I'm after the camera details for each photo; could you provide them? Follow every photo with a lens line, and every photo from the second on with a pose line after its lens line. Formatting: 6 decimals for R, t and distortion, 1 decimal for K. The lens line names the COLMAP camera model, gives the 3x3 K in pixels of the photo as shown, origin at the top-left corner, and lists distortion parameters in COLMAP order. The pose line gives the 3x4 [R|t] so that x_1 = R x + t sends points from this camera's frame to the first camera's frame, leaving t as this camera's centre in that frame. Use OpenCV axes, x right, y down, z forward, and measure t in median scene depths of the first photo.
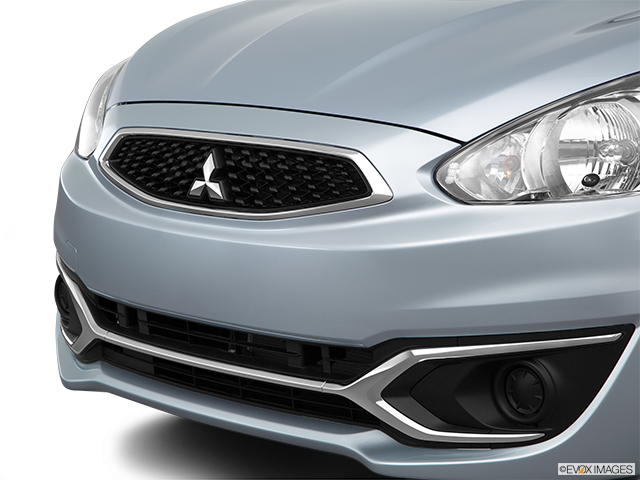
lens RADIAL K [[1698.0, 0, 315.2], [0, 1698.0, 243.8], [0, 0, 1]] dist [0.390383, 0.000000]
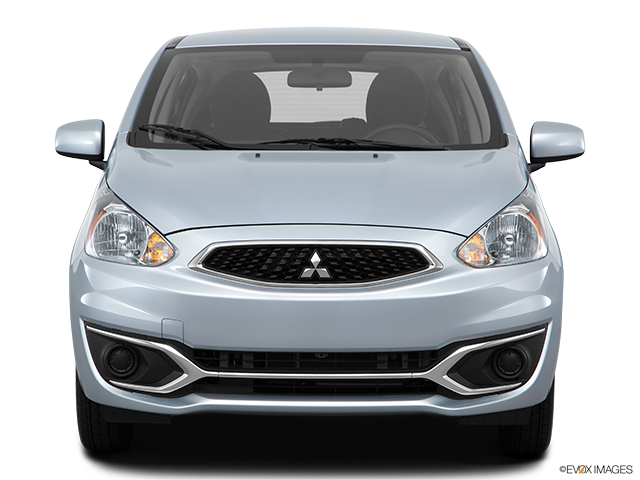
lens RADIAL K [[1971.7, 0, 322.8], [0, 1971.7, 239.1], [0, 0, 1]] dist [0.826423, 0.000000]
pose [[0.707190, -0.046333, 0.705504, -1.546858], [0.100361, 0.994325, -0.035300, 0.005392], [-0.699865, 0.095769, 0.707826, -0.441665]]
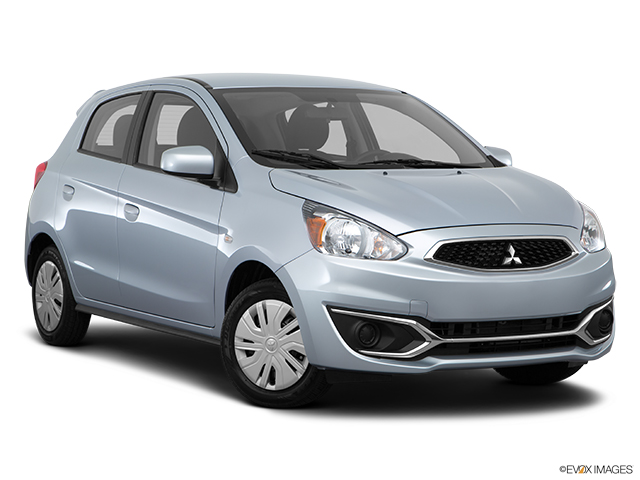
lens RADIAL K [[1629.7, 0, 319.3], [0, 1629.7, 241.7], [0, 0, 1]] dist [0.269706, 0.000000]
pose [[0.250215, -0.062873, 0.966147, -2.386592], [0.132419, 0.990734, 0.030179, -0.167490], [-0.959092, 0.120385, 0.256222, 0.722157]]
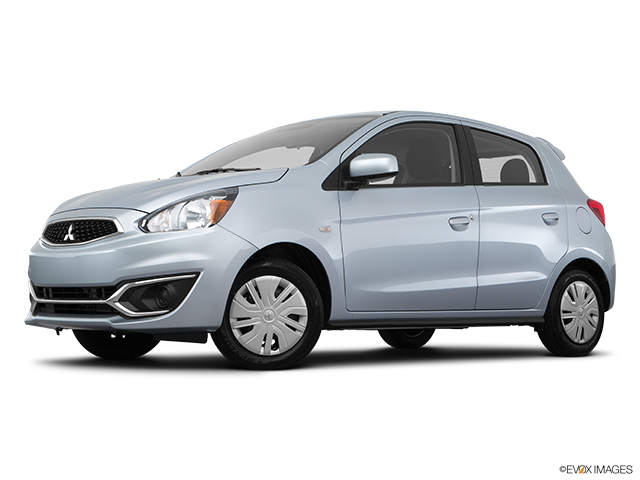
lens RADIAL K [[1136.3, 0, 316.8], [0, 1136.3, 242.2], [0, 0, 1]] dist [0.175731, 0.000000]
pose [[0.998837, -0.001745, -0.048181, 0.452128], [-0.007251, 0.982541, -0.185905, 0.336712], [0.047664, 0.186039, 0.981386, -0.849325]]
